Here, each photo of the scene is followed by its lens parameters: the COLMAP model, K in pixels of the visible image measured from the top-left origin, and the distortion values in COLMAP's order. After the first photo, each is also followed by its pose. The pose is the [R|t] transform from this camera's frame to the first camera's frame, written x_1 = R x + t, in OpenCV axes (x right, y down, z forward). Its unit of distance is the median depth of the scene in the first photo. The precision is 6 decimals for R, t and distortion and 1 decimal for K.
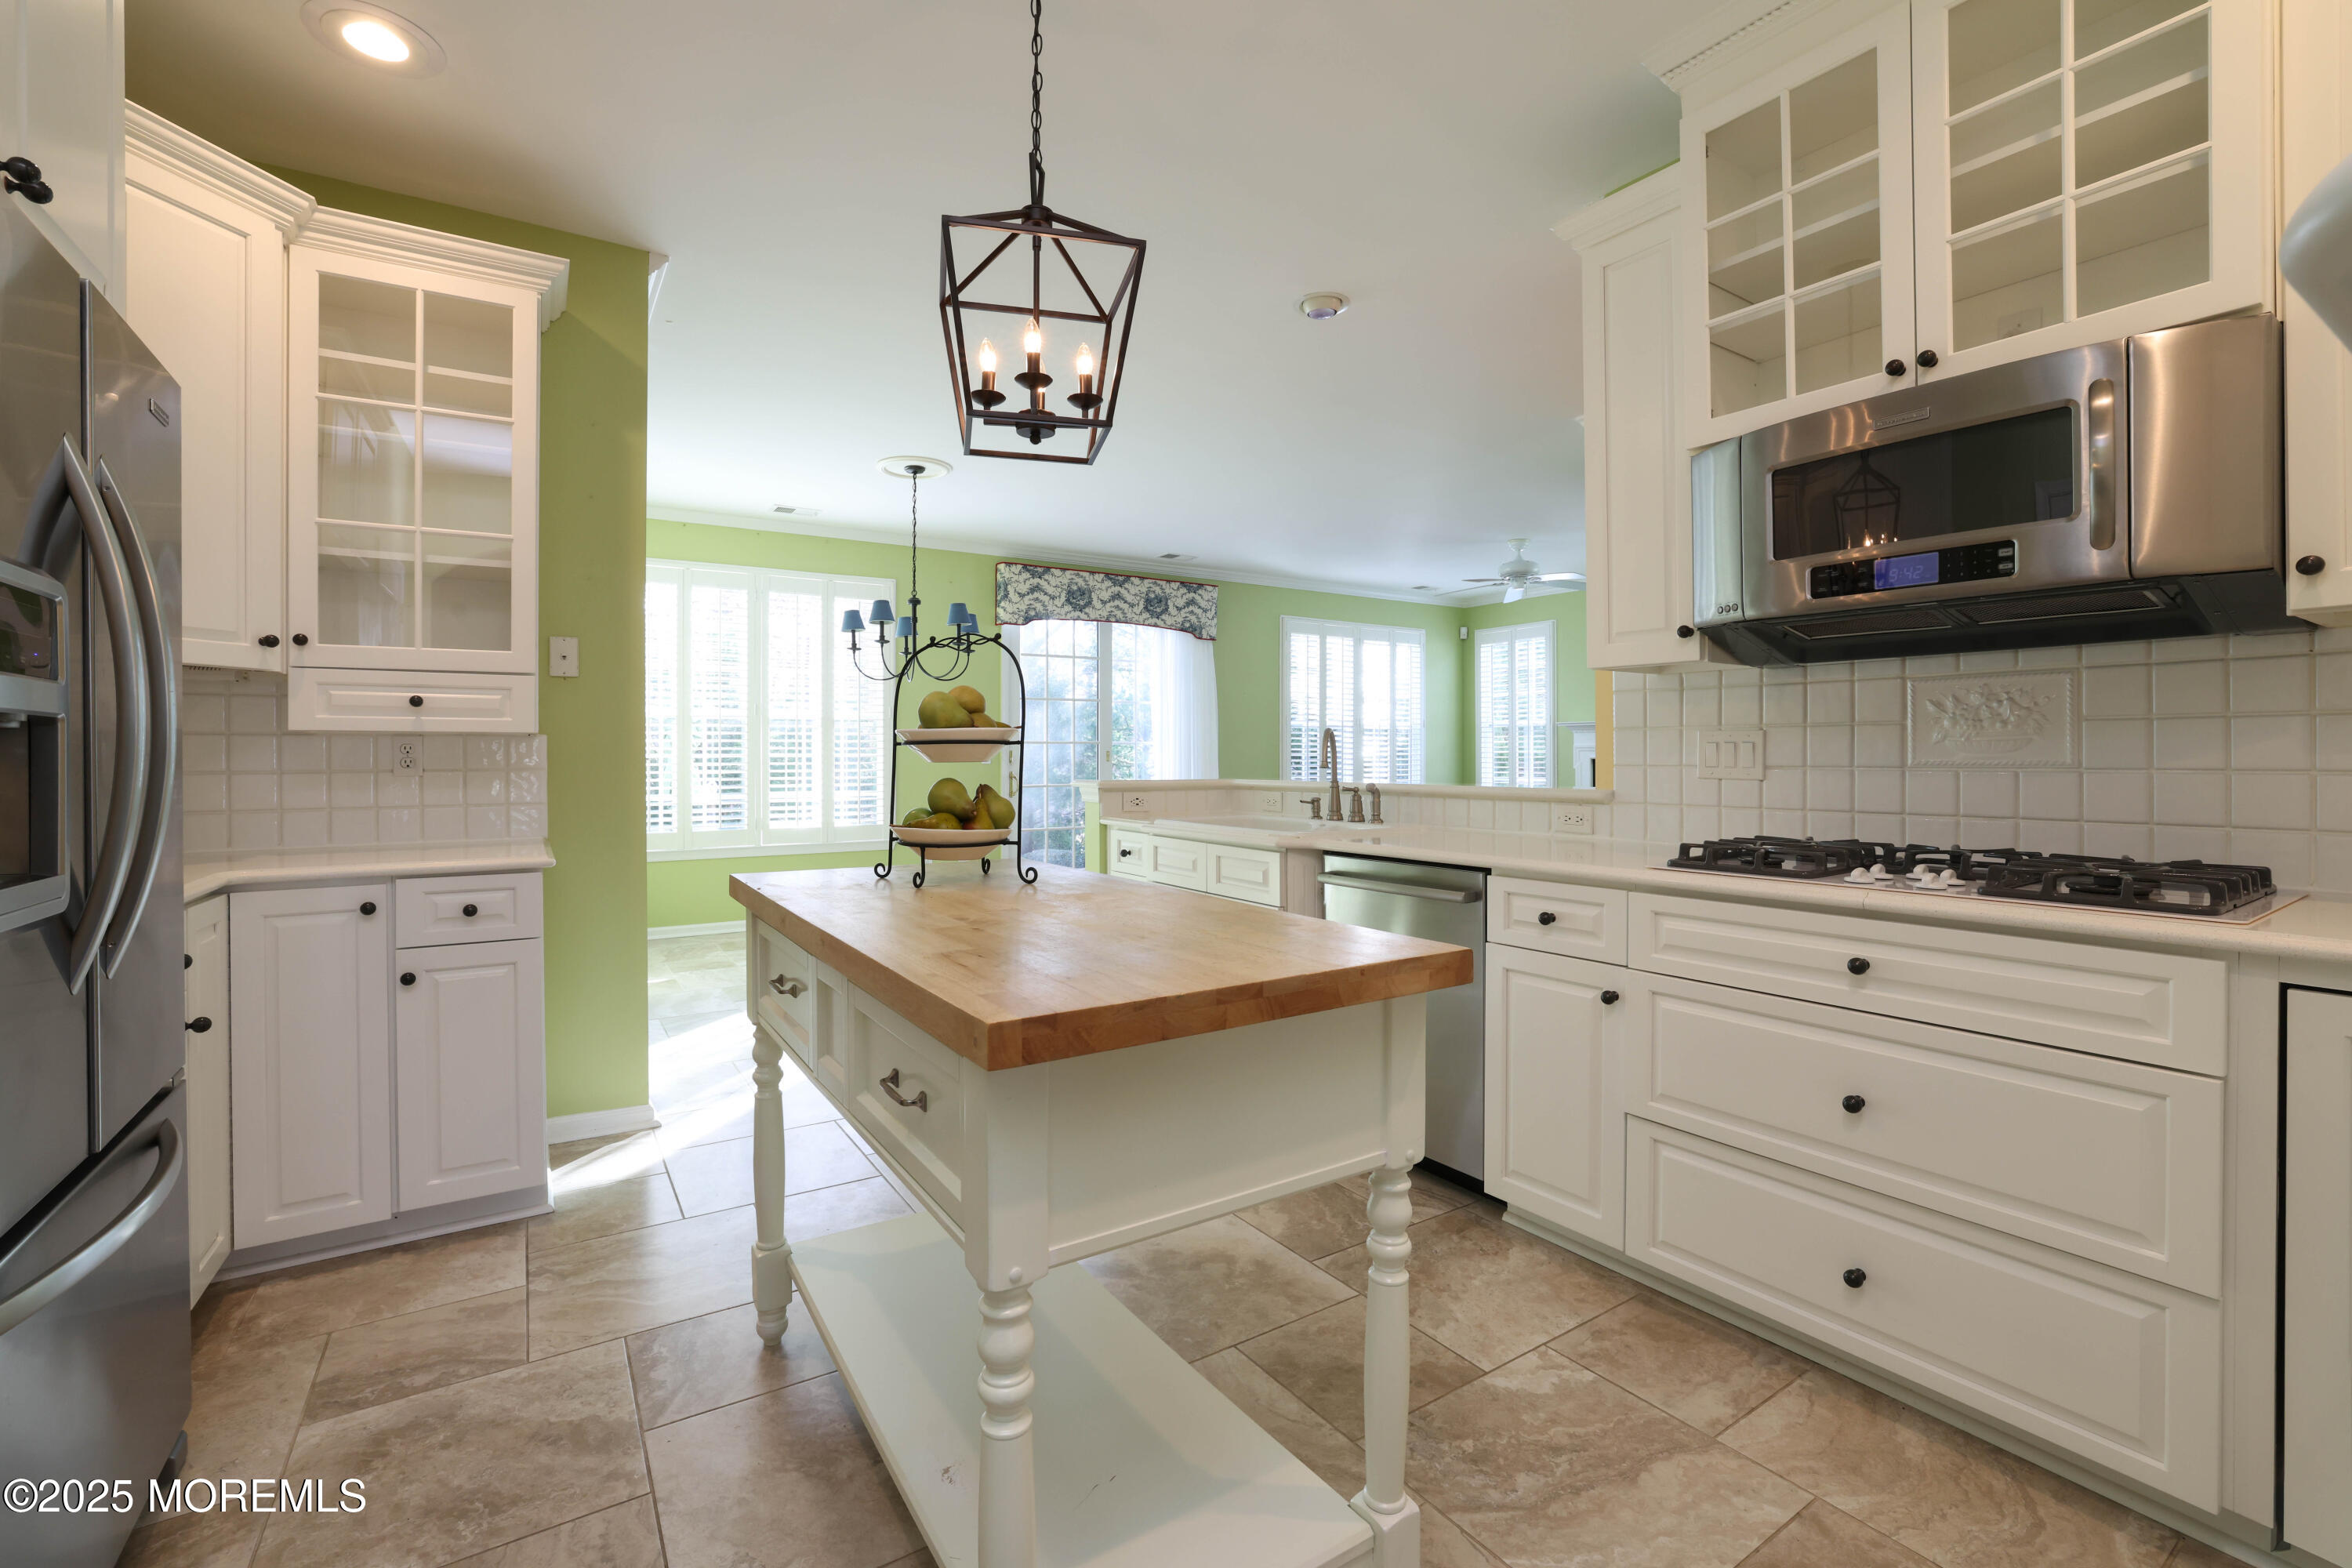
lens RADIAL K [[1008.6, 0, 1177.3], [0, 1008.6, 762.3], [0, 0, 1]] dist [-0.054890, 0.024699]
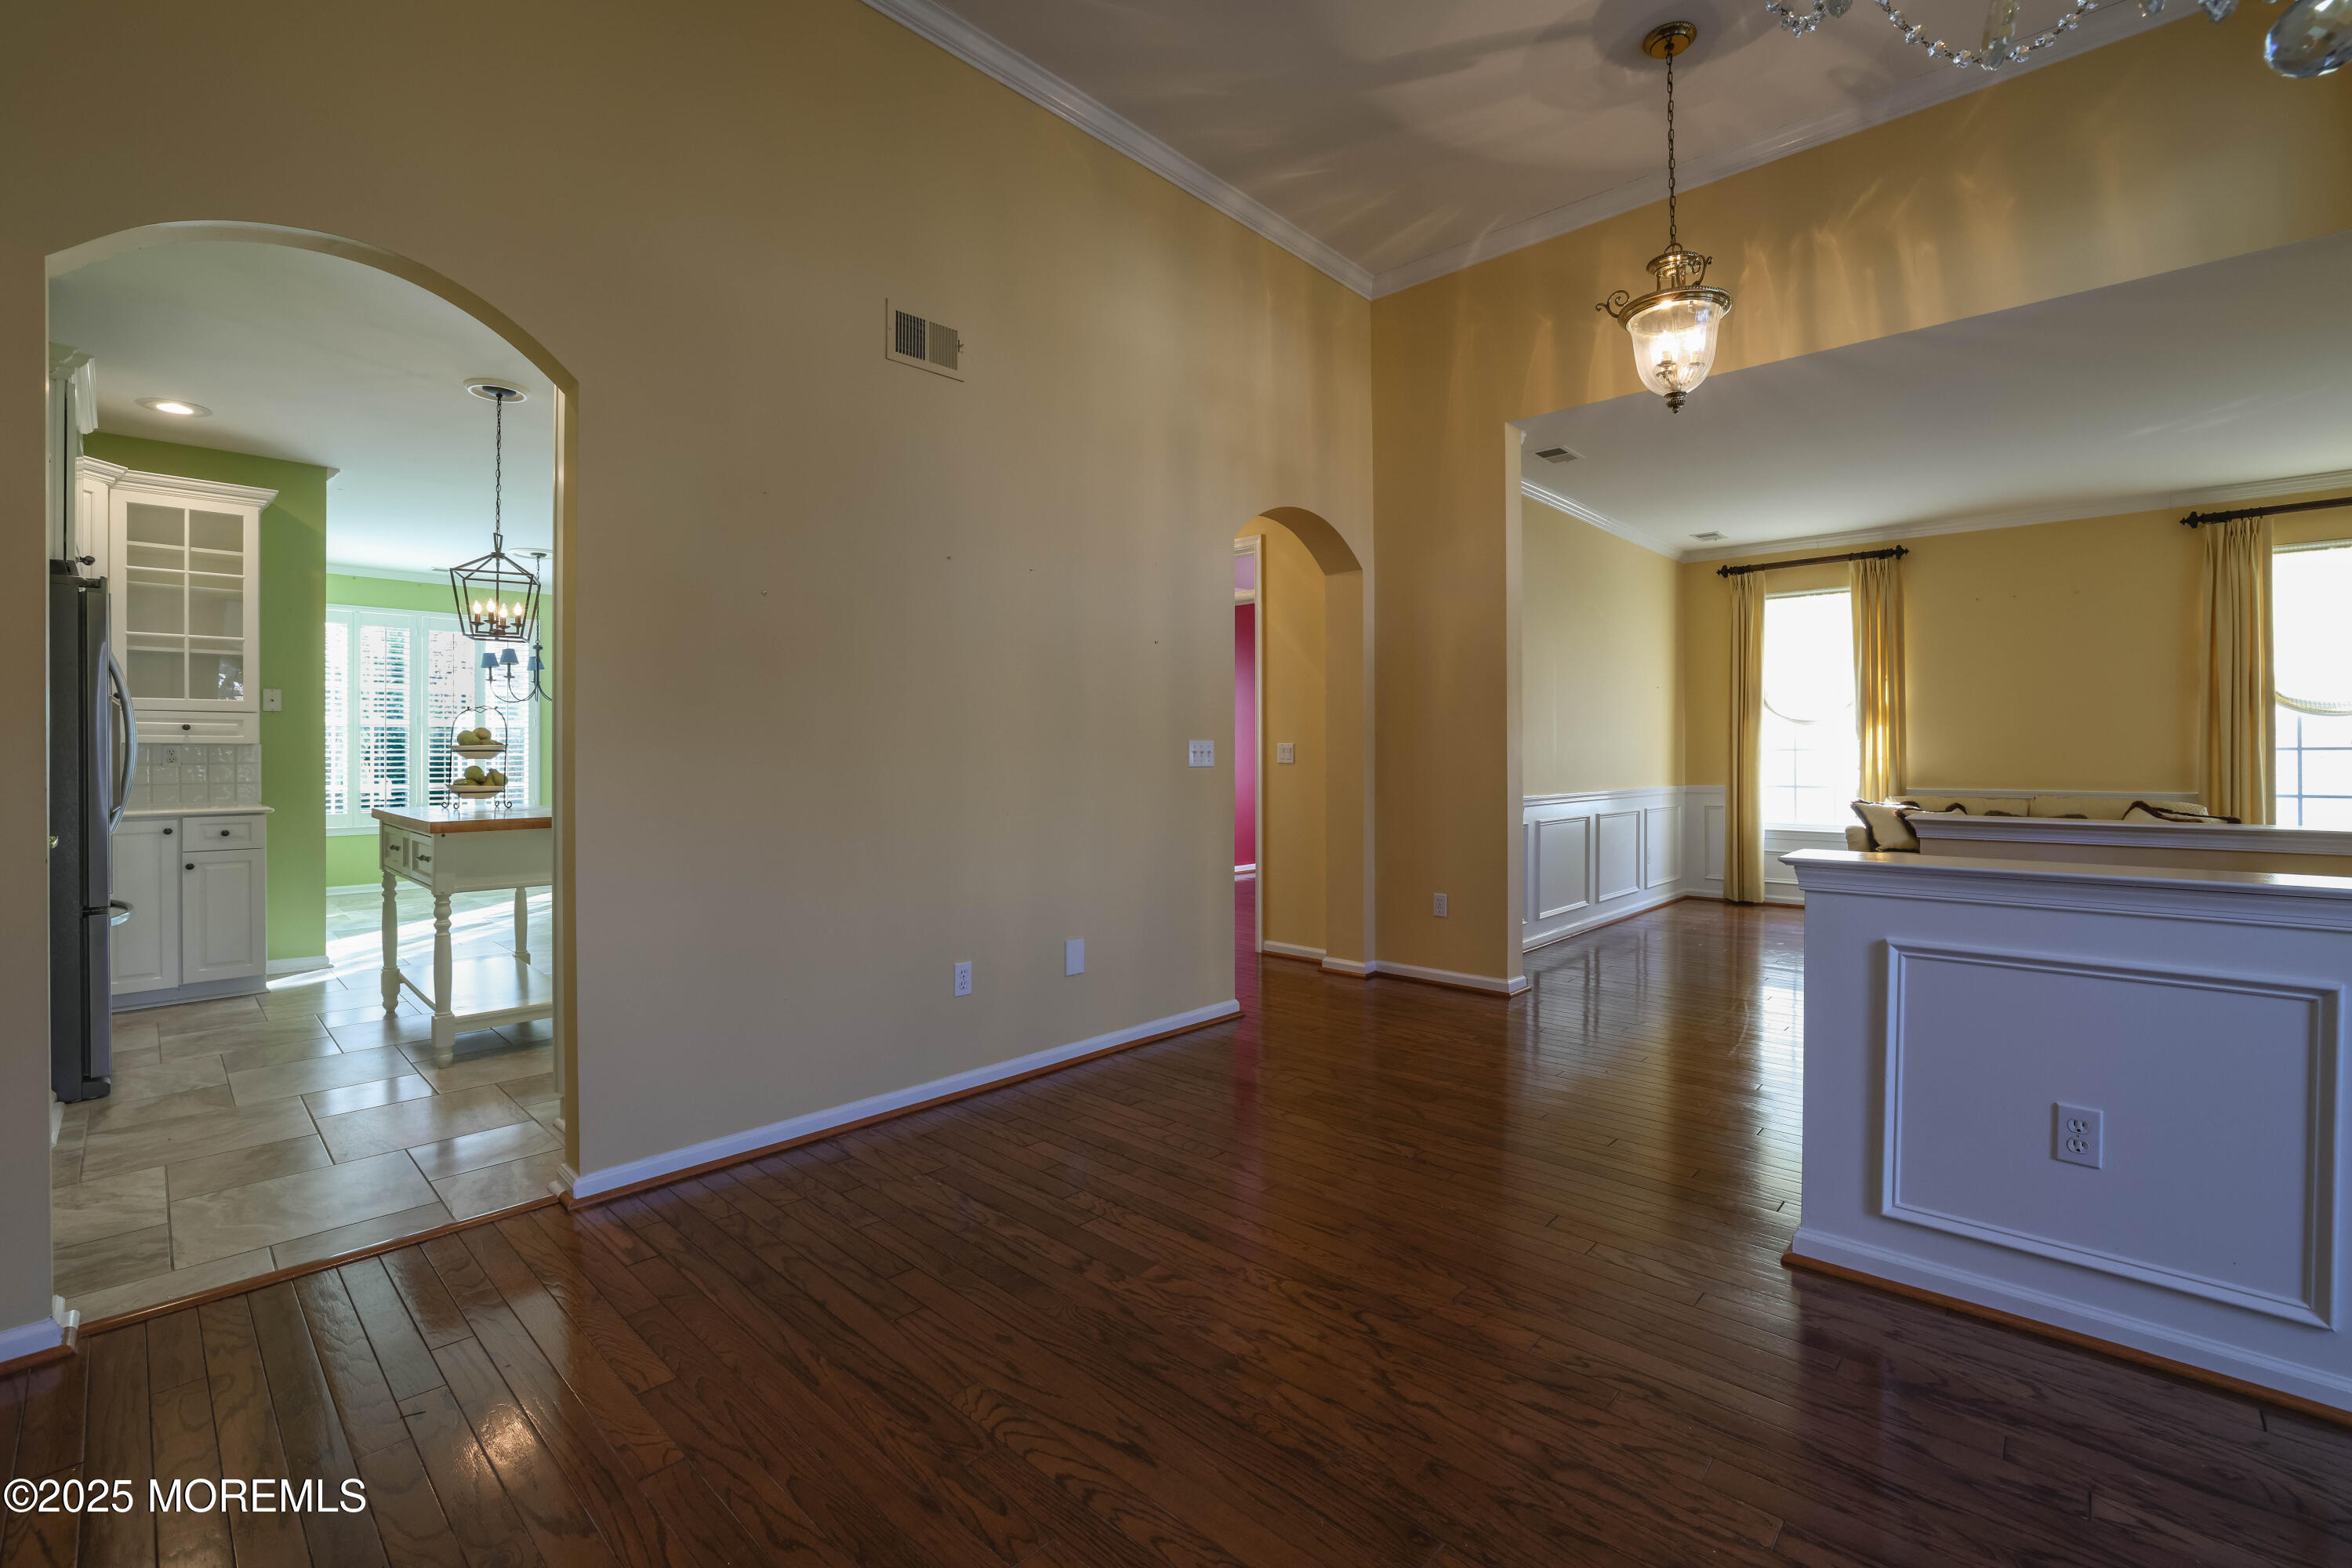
lens RADIAL K [[1008.6, 0, 1177.3], [0, 1008.6, 762.3], [0, 0, 1]] dist [-0.054890, 0.024699]
pose [[0.973781, 0.002092, 0.227476, 0.708753], [-0.001267, 0.999992, -0.003772, 0.010726], [-0.227482, 0.003385, 0.973776, -1.367119]]
